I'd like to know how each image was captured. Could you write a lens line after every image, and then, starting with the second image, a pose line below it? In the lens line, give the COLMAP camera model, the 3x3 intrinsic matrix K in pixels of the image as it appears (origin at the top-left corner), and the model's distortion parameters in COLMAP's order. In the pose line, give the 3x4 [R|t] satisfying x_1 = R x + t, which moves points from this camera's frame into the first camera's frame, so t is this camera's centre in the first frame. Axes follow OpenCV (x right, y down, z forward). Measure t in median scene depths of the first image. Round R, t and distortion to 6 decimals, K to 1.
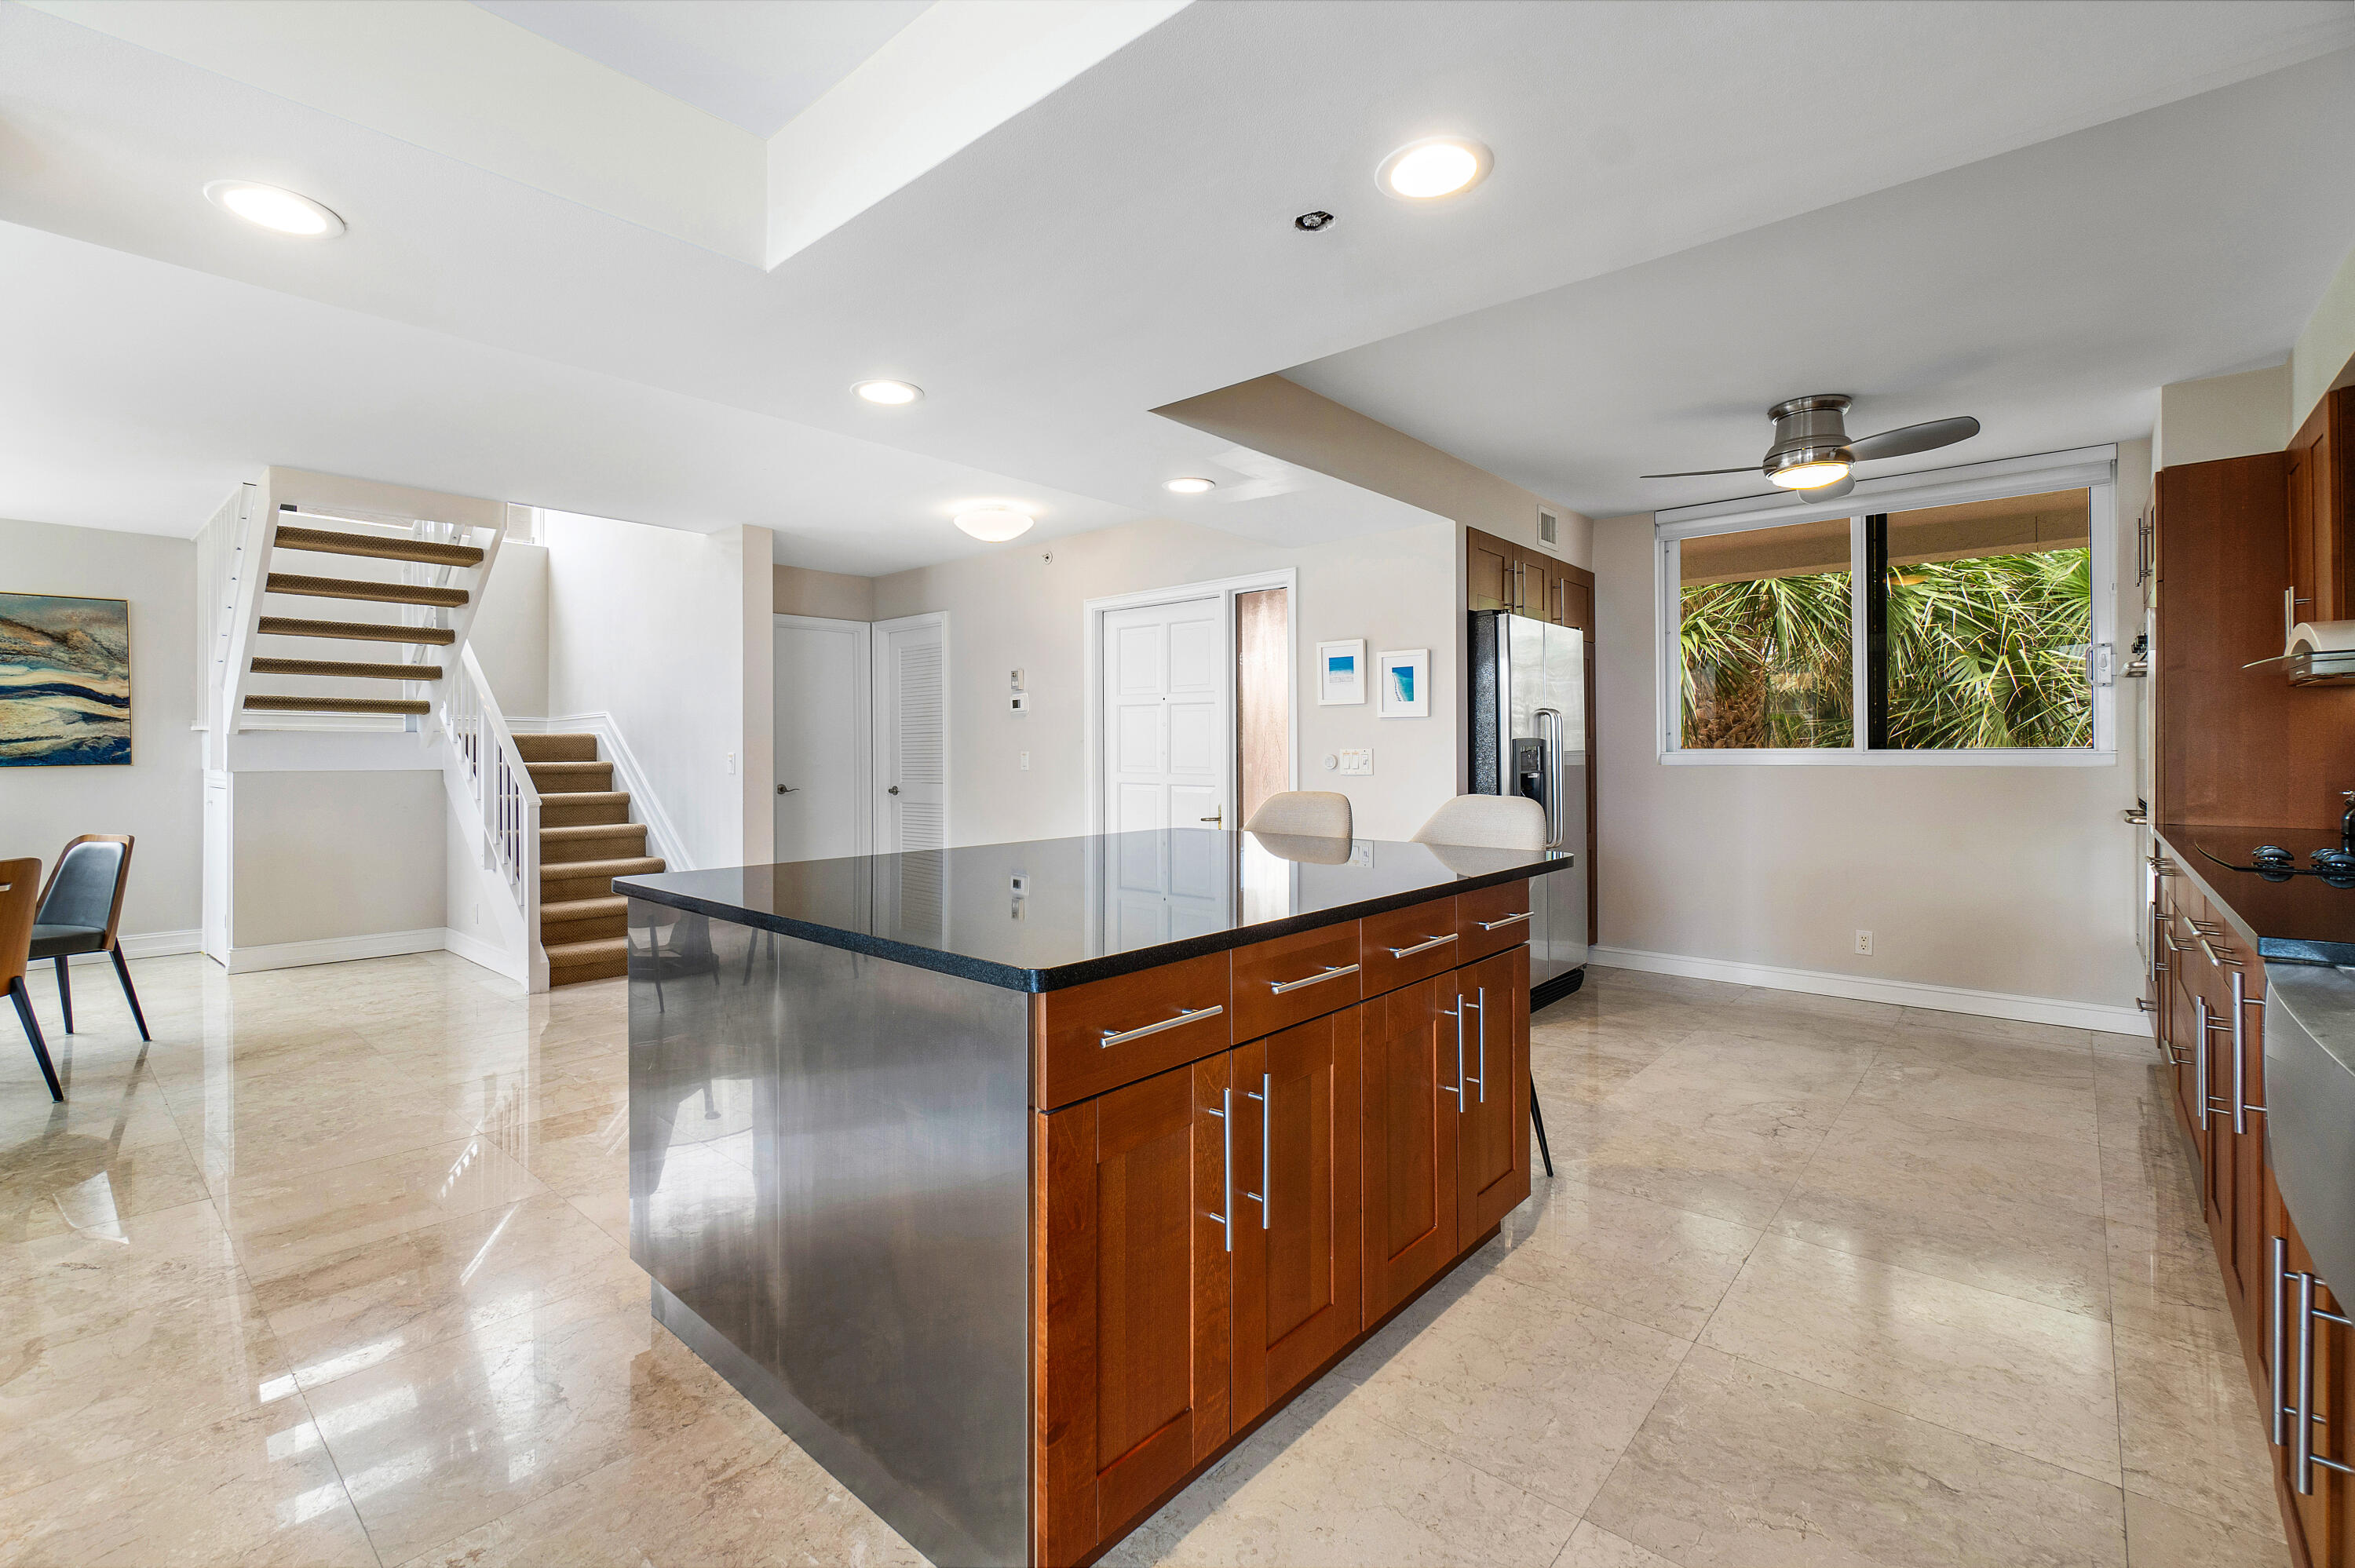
lens RADIAL K [[1029.0, 0, 1177.5], [0, 1029.0, 784.0], [0, 0, 1]] dist [0.000040, -0.000056]
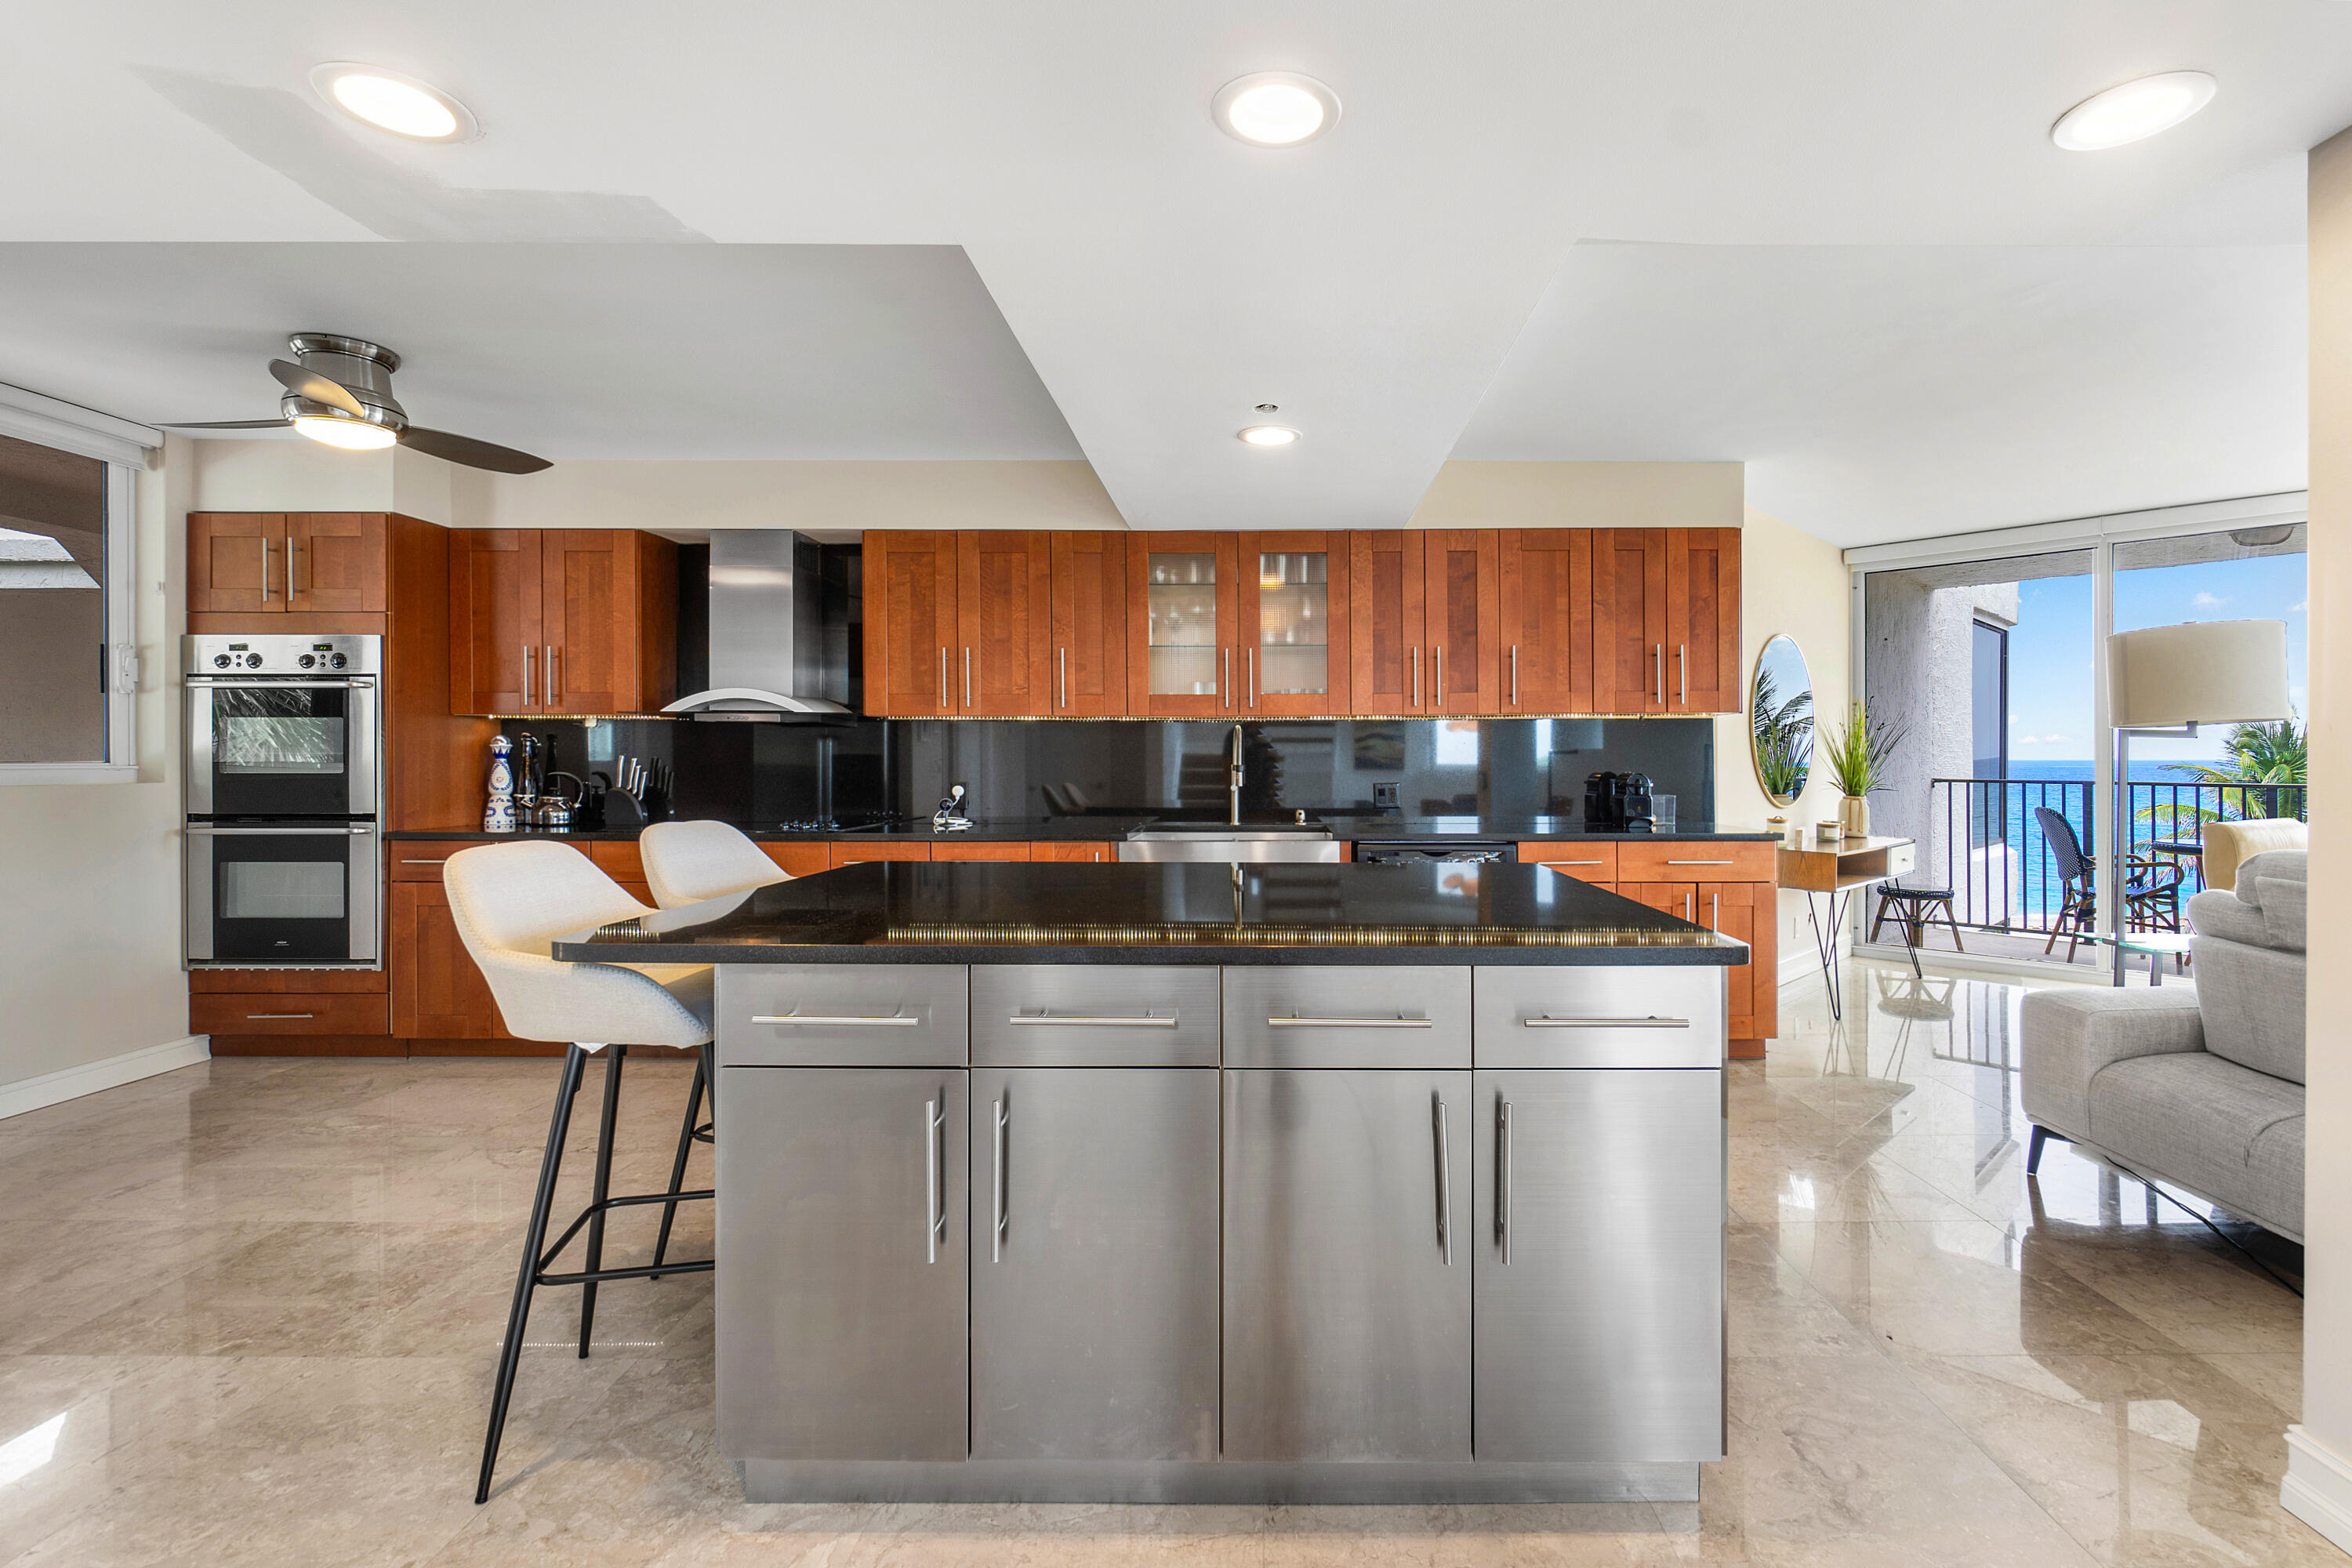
lens RADIAL K [[1096.0, 0, 1264.1], [0, 1096.0, 753.5], [0, 0, 1]] dist [-0.000705, -0.000283]
pose [[-0.665586, 0.006030, 0.746297, -0.559863], [0.022016, 0.999691, 0.011558, -0.035210], [-0.745997, 0.024123, -0.665513, 1.095358]]
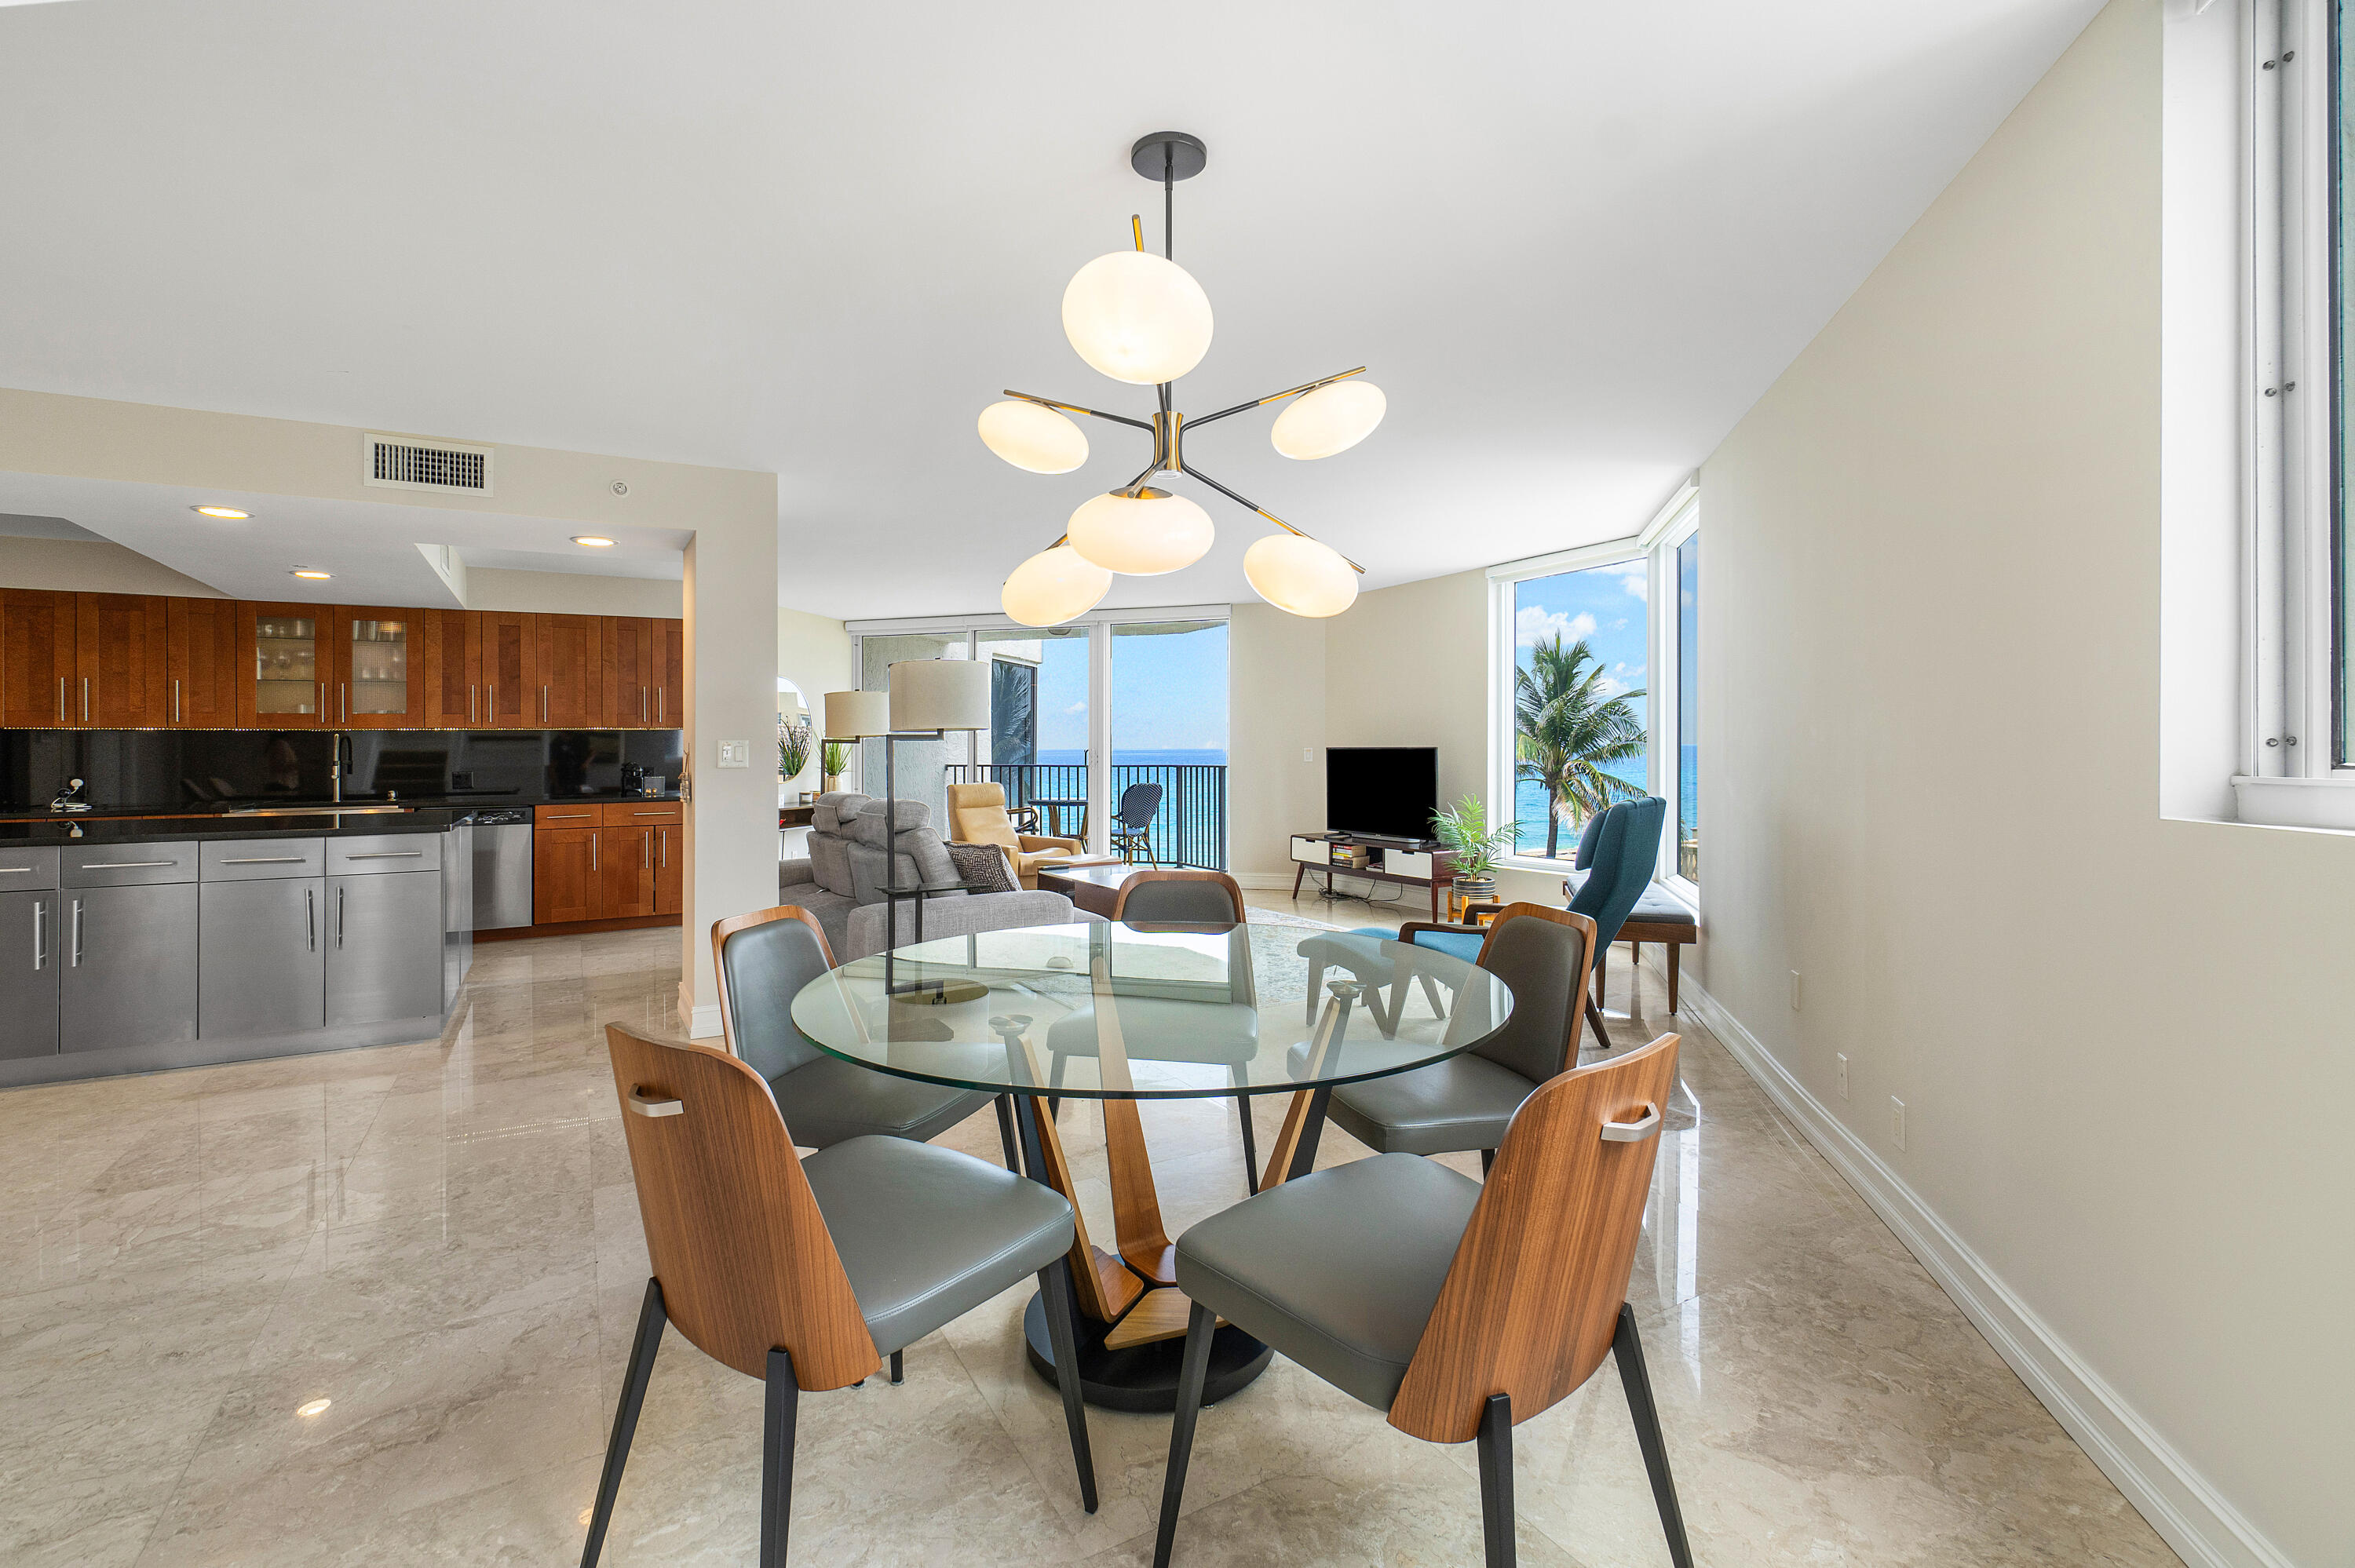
lens RADIAL K [[1066.4, 0, 1174.8], [0, 1066.4, 730.5], [0, 0, 1]] dist [-0.001117, -0.000461]
pose [[-0.945459, 0.013545, 0.325460, -1.588593], [0.017282, 0.999814, 0.008593, -0.051443], [-0.325283, 0.013749, -0.945517, 1.550207]]
